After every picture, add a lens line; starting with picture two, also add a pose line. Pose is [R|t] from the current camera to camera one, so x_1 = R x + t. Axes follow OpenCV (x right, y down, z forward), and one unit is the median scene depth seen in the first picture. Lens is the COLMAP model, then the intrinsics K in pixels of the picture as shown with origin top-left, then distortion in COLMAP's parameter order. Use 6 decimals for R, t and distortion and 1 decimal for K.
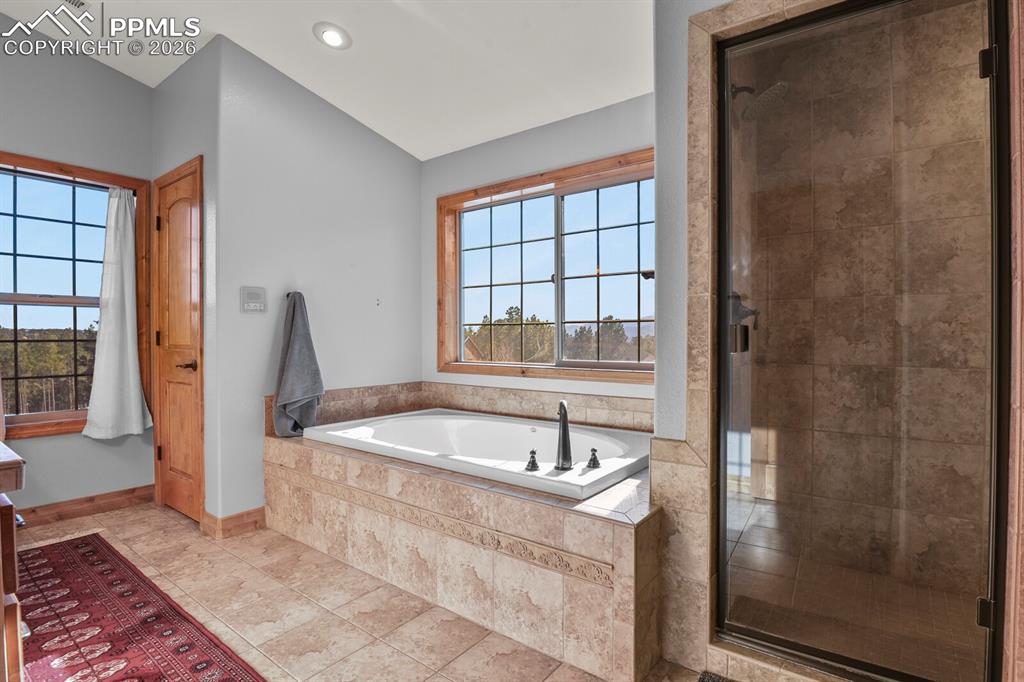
lens RADIAL K [[508.2, 0, 521.3], [0, 508.2, 341.0], [0, 0, 1]] dist [-0.028285, -0.001050]
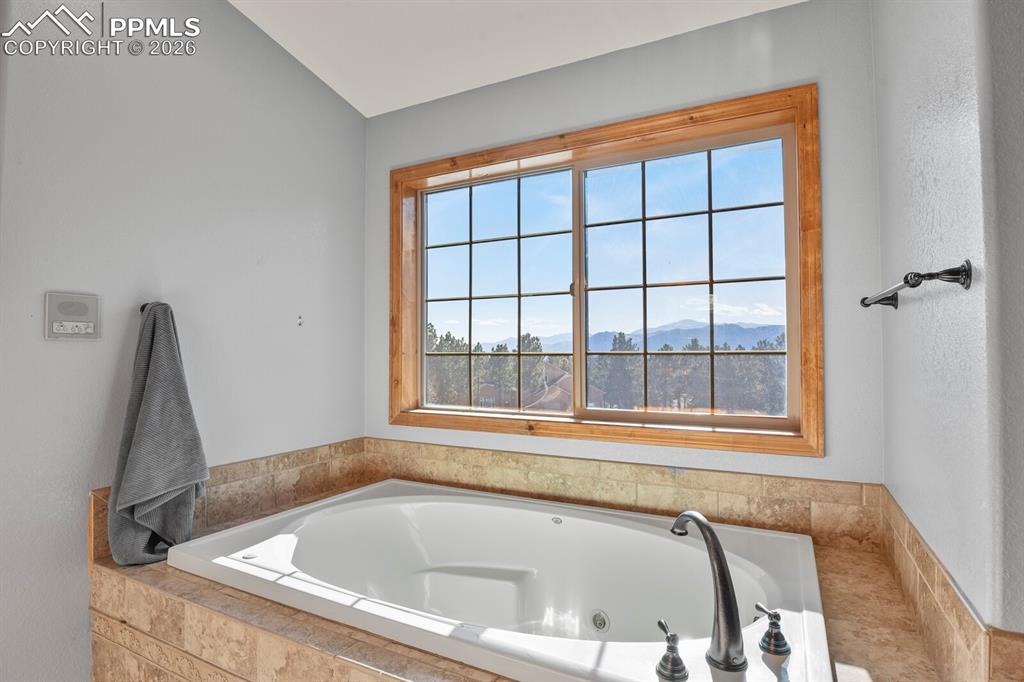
lens RADIAL K [[508.2, 0, 521.3], [0, 508.2, 341.0], [0, 0, 1]] dist [-0.028285, -0.001050]
pose [[0.983562, -0.001104, 0.180569, -0.129397], [0.006377, 0.999570, -0.028626, -0.033922], [-0.180460, 0.029307, 0.983146, 0.337637]]
